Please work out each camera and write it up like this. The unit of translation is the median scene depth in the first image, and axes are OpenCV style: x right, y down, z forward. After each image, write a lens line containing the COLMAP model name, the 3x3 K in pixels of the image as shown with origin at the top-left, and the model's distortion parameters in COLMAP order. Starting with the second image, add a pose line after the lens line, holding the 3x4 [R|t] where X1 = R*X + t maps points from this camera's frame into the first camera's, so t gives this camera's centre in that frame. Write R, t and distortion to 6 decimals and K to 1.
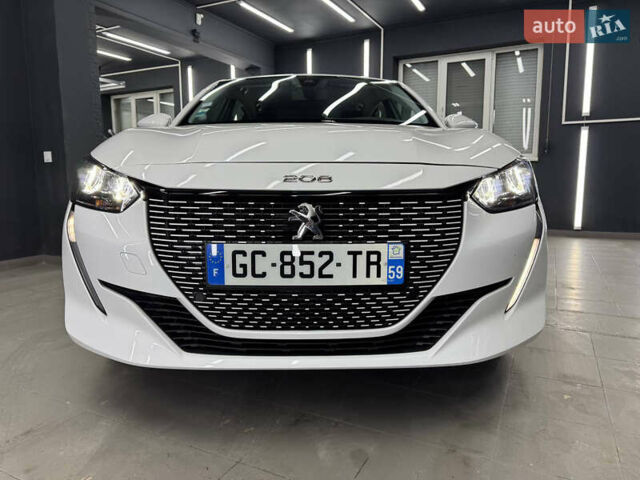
lens RADIAL K [[447.5, 0, 323.0], [0, 447.5, 225.5], [0, 0, 1]] dist [0.105899, -0.161650]
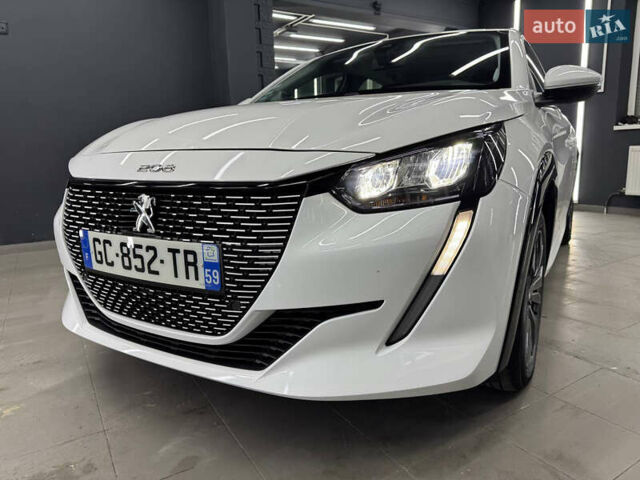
lens RADIAL K [[447.5, 0, 323.0], [0, 447.5, 225.5], [0, 0, 1]] dist [0.105899, -0.161650]
pose [[0.854997, 0.064628, -0.514590, 0.795521], [-0.031983, 0.996887, 0.072060, -0.065809], [0.517646, -0.045153, 0.854403, 0.367009]]
